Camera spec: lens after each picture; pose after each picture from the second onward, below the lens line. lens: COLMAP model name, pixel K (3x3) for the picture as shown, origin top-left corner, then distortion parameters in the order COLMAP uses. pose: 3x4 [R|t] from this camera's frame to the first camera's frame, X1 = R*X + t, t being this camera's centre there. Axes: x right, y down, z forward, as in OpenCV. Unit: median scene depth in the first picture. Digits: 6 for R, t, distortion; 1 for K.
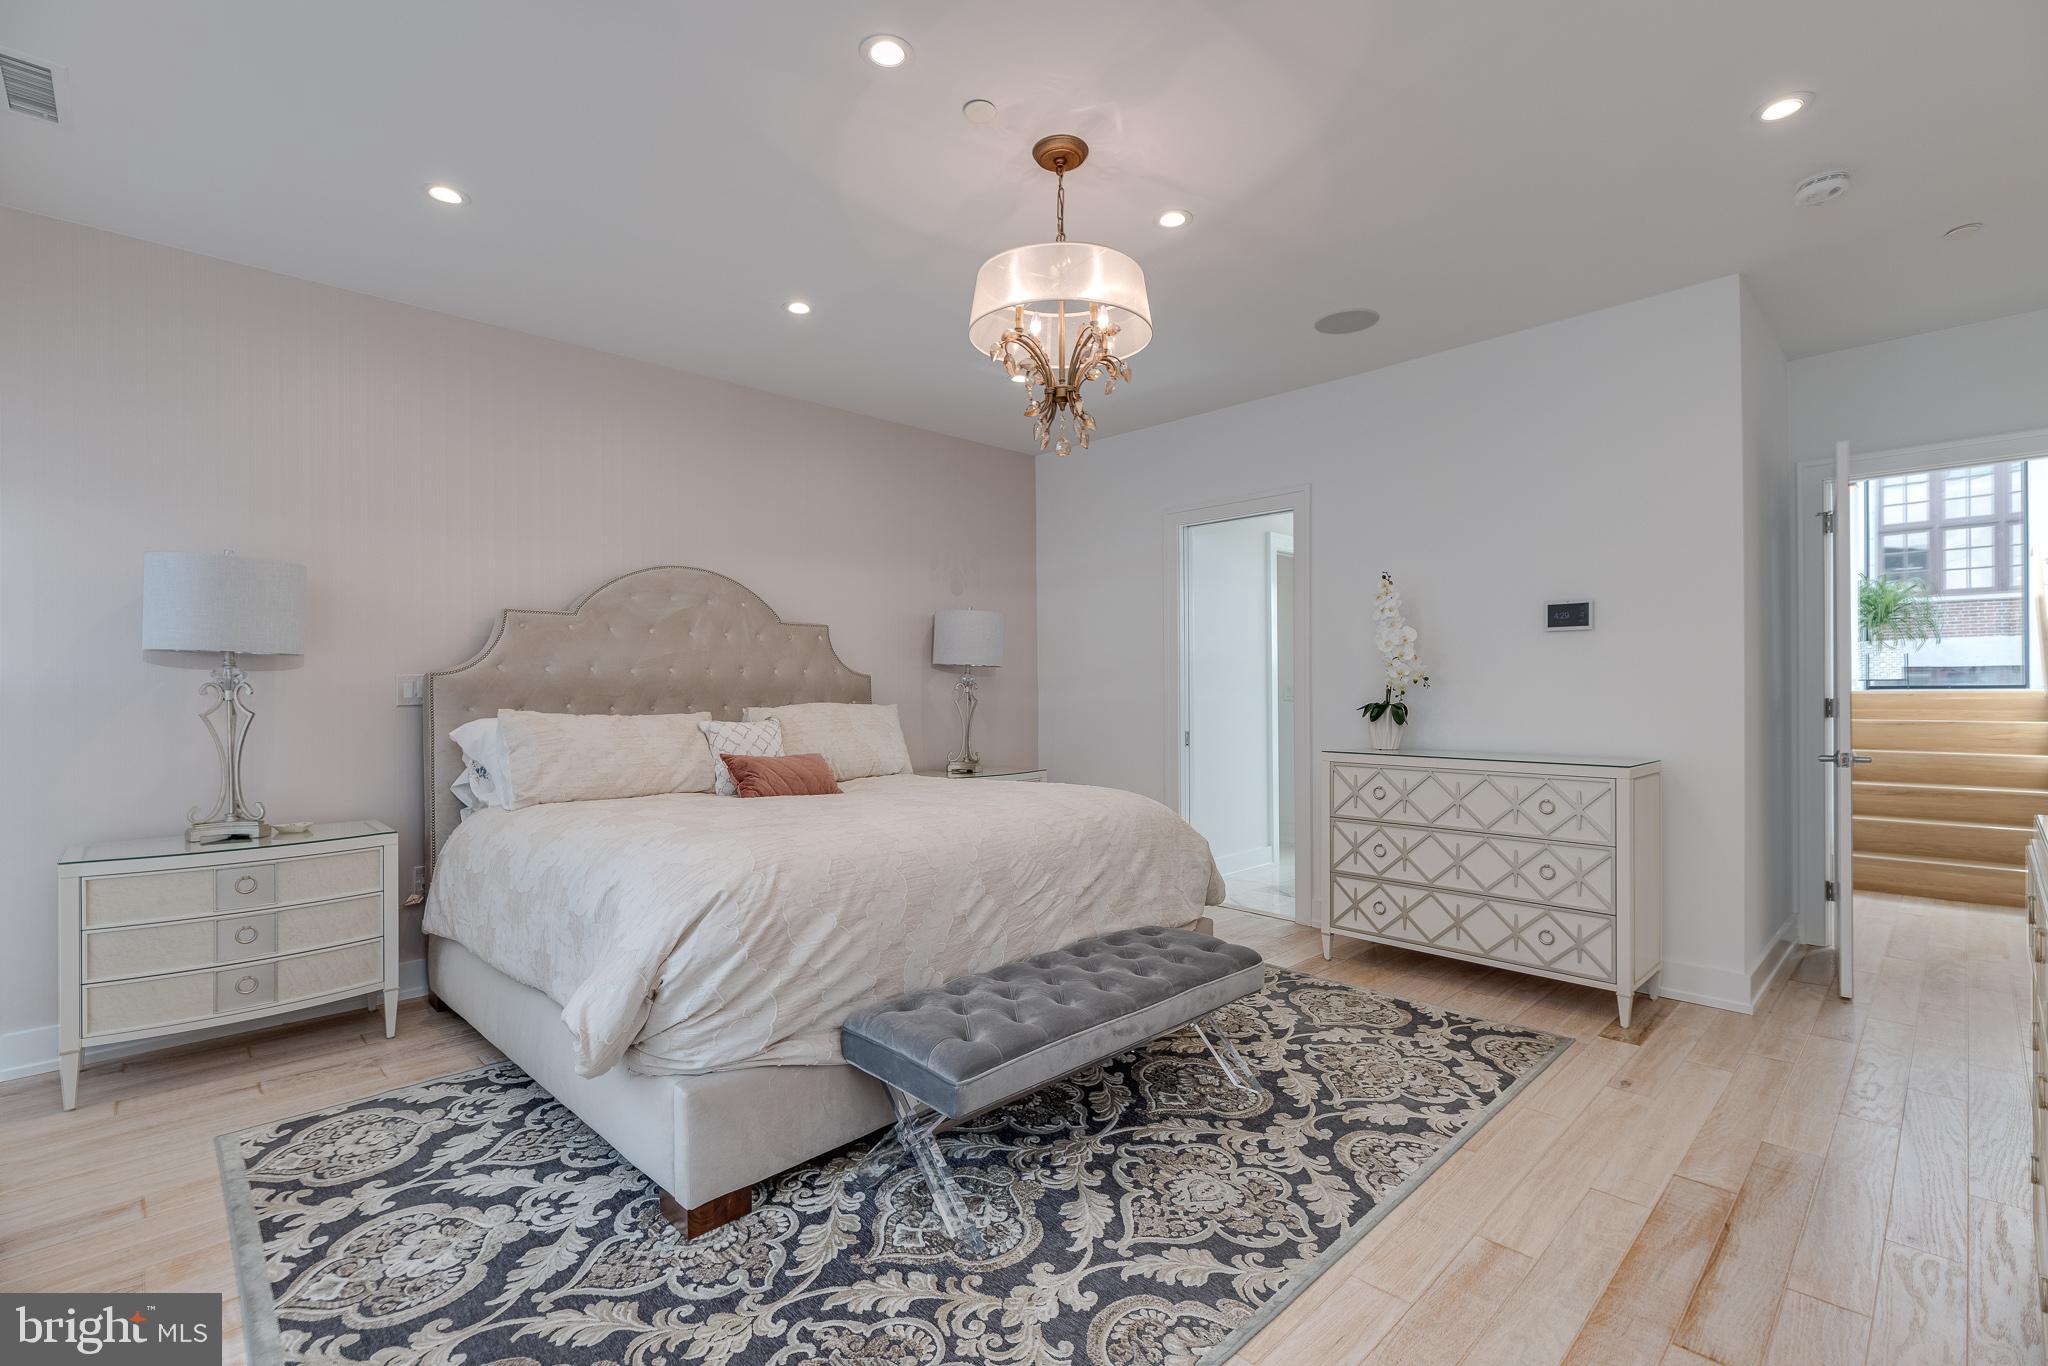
lens RADIAL K [[941.4, 0, 1012.6], [0, 941.4, 680.5], [0, 0, 1]] dist [-0.004728, -0.000224]
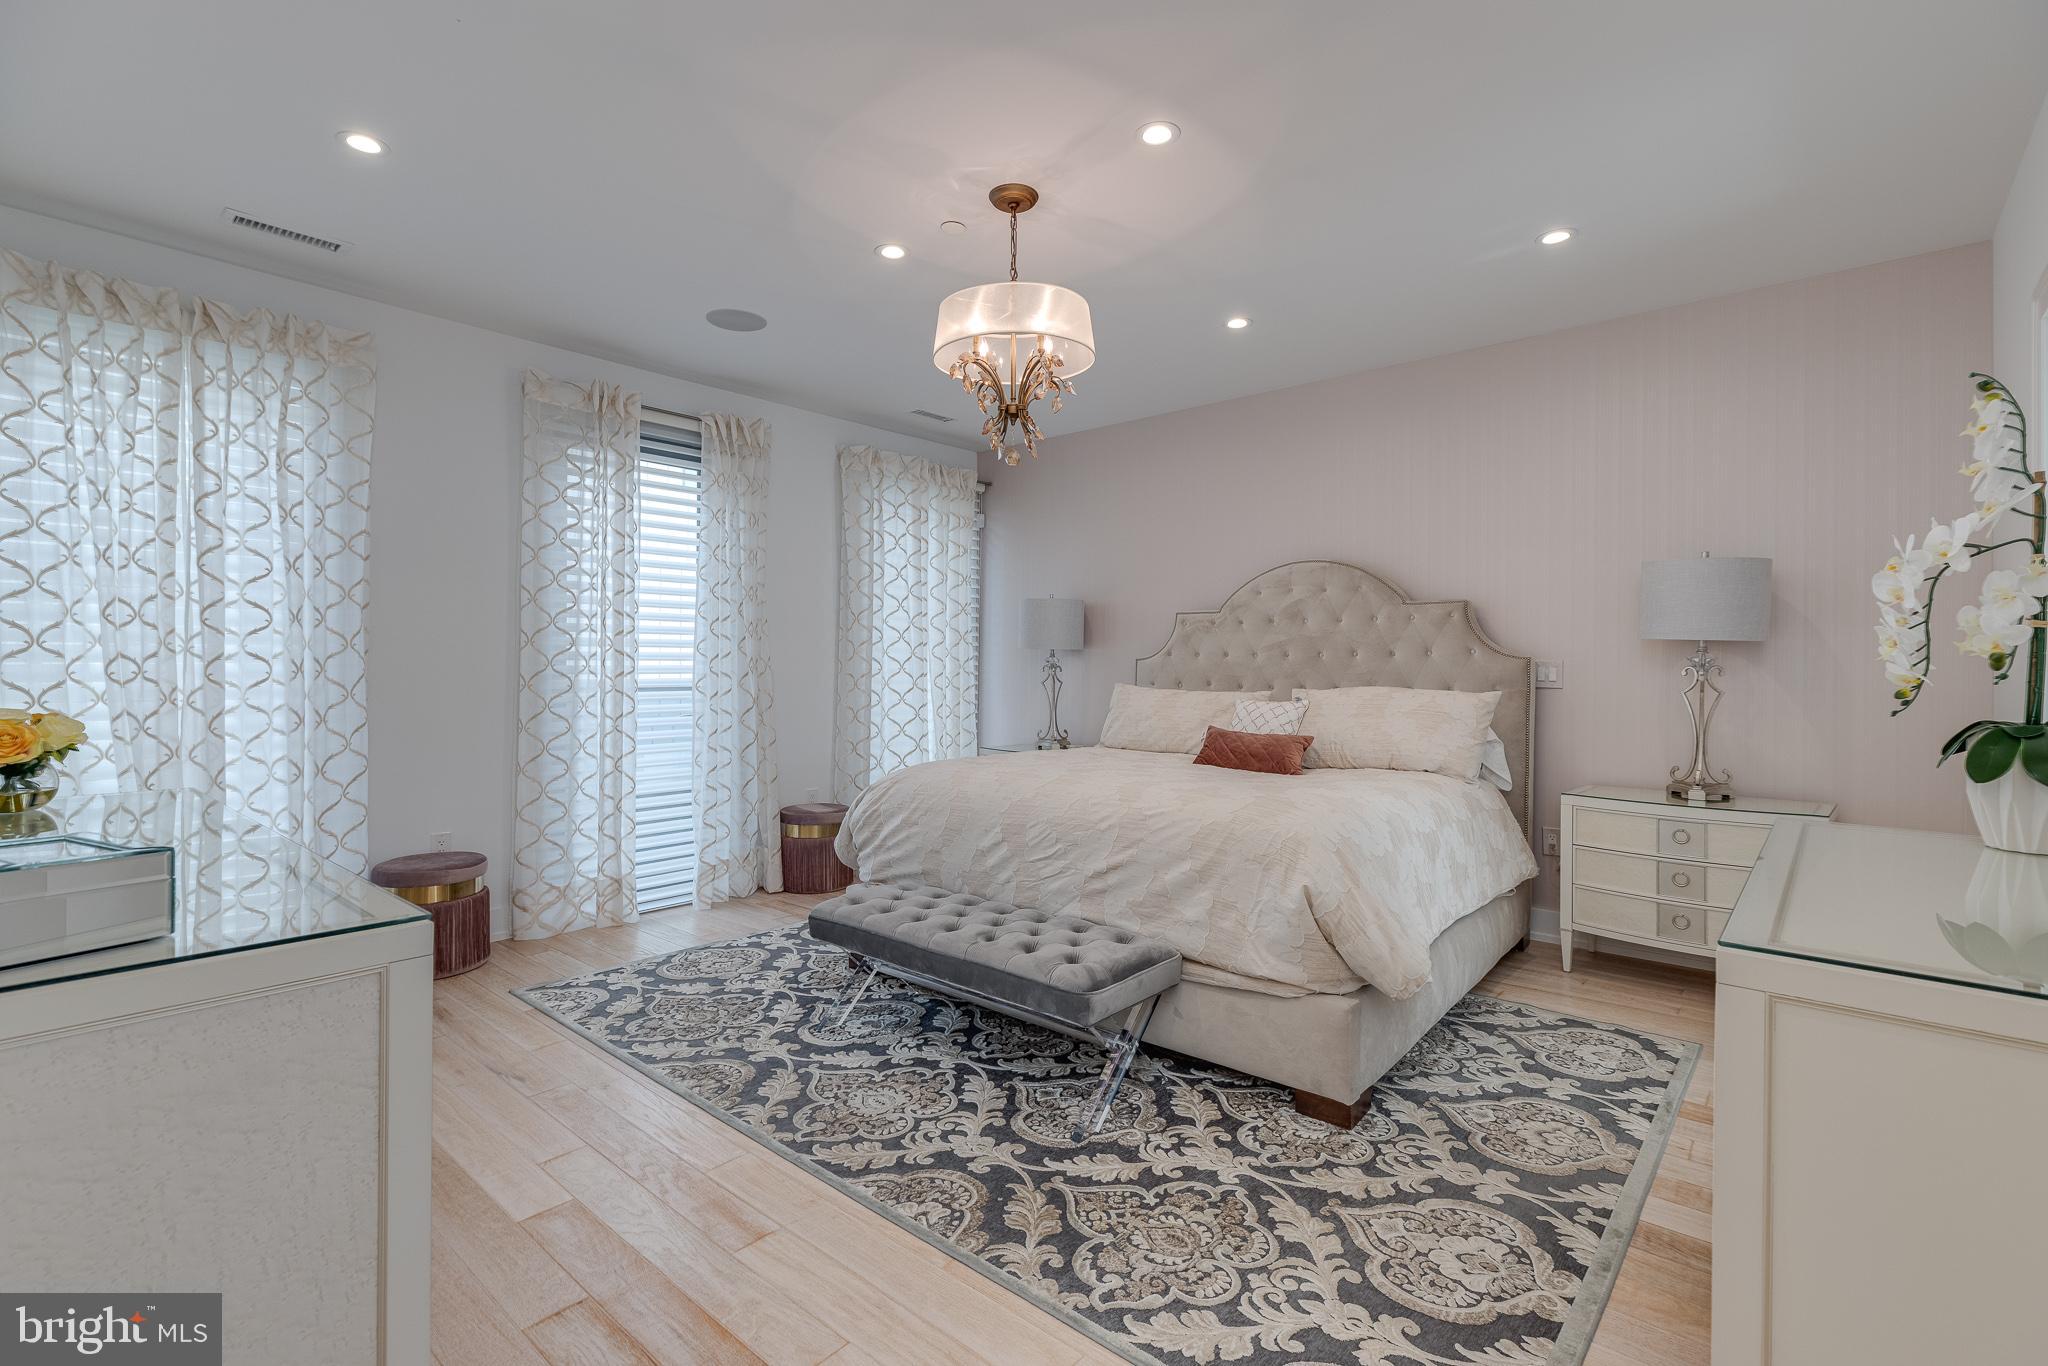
lens RADIAL K [[941.4, 0, 1013.1], [0, 941.4, 674.1], [0, 0, 1]] dist [-0.004728, -0.000224]
pose [[0.073026, 0.013614, -0.997237, 1.206253], [-0.005712, 0.999896, 0.013232, -0.003572], [0.997314, 0.004730, 0.073096, 0.946996]]
